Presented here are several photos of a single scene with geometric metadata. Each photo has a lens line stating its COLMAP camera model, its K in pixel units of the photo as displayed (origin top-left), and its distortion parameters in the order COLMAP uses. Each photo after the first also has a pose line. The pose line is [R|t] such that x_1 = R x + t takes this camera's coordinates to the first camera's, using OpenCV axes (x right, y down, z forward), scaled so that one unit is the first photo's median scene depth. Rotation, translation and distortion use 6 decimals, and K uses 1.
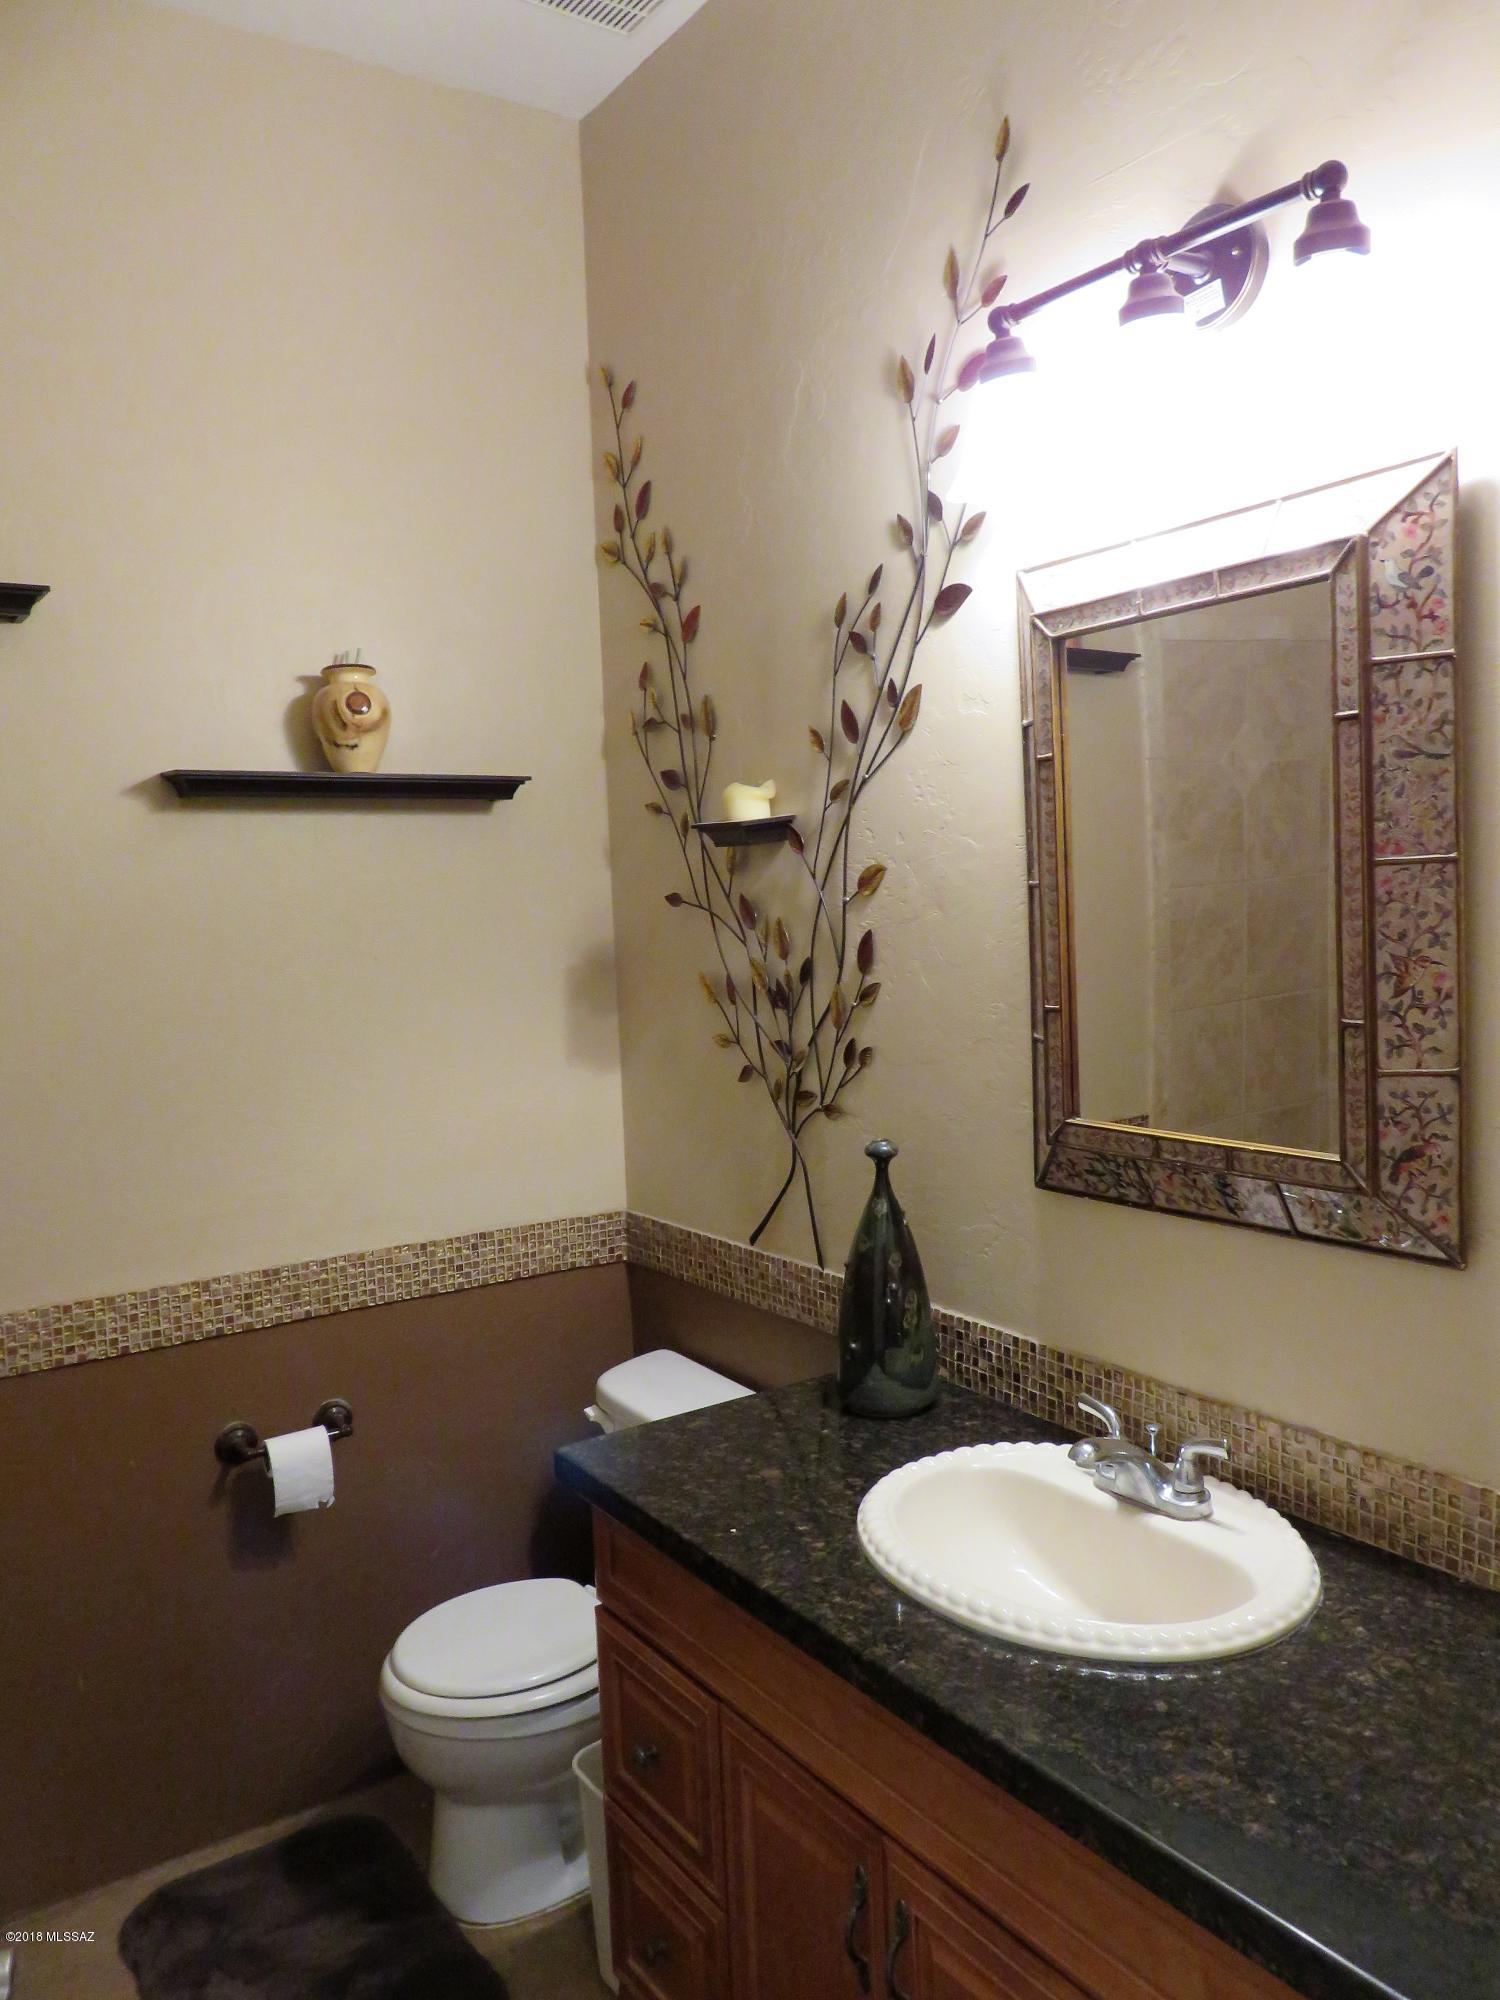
lens RADIAL K [[1505.2, 0, 746.8], [0, 1505.2, 1001.2], [0, 0, 1]] dist [-0.007652, -0.008515]
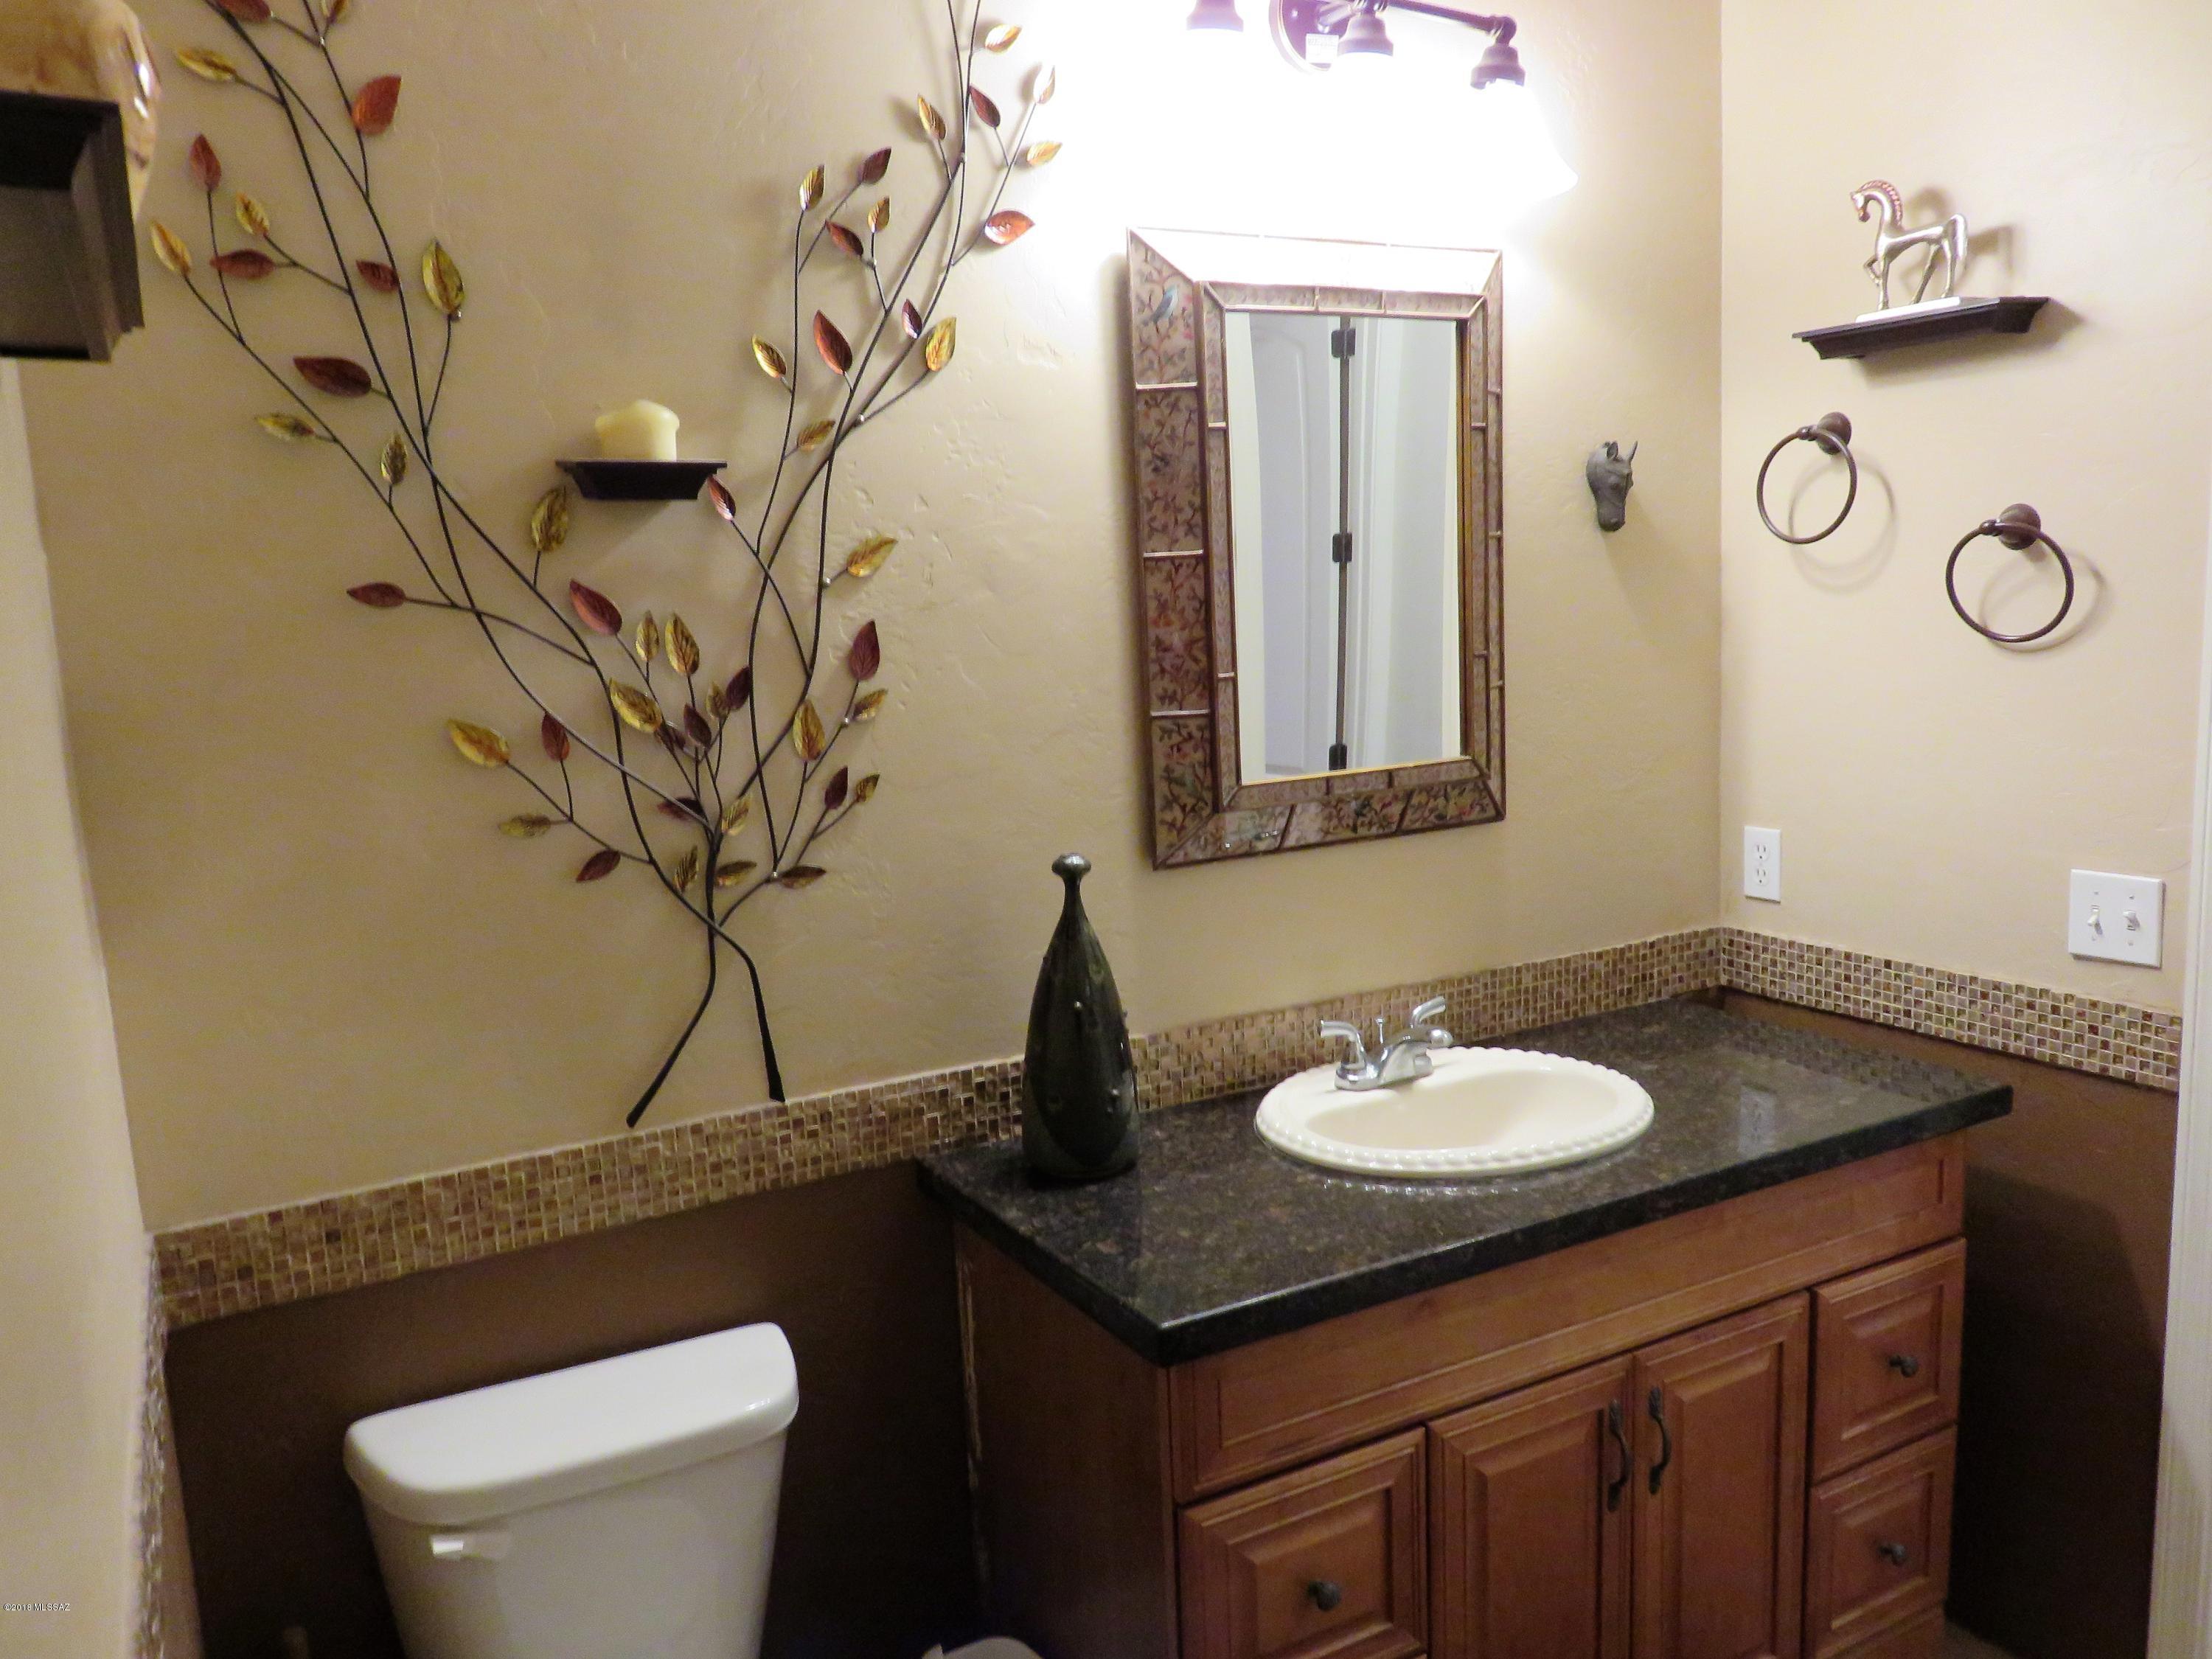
lens RADIAL K [[1664.8, 0, 1101.1], [0, 1664.8, 832.5], [0, 0, 1]] dist [-0.007652, -0.008515]
pose [[0.083838, -0.103223, 0.991119, -0.732992], [0.124667, 0.987892, 0.092341, -0.004069], [-0.988650, 0.115818, 0.095692, 0.779654]]
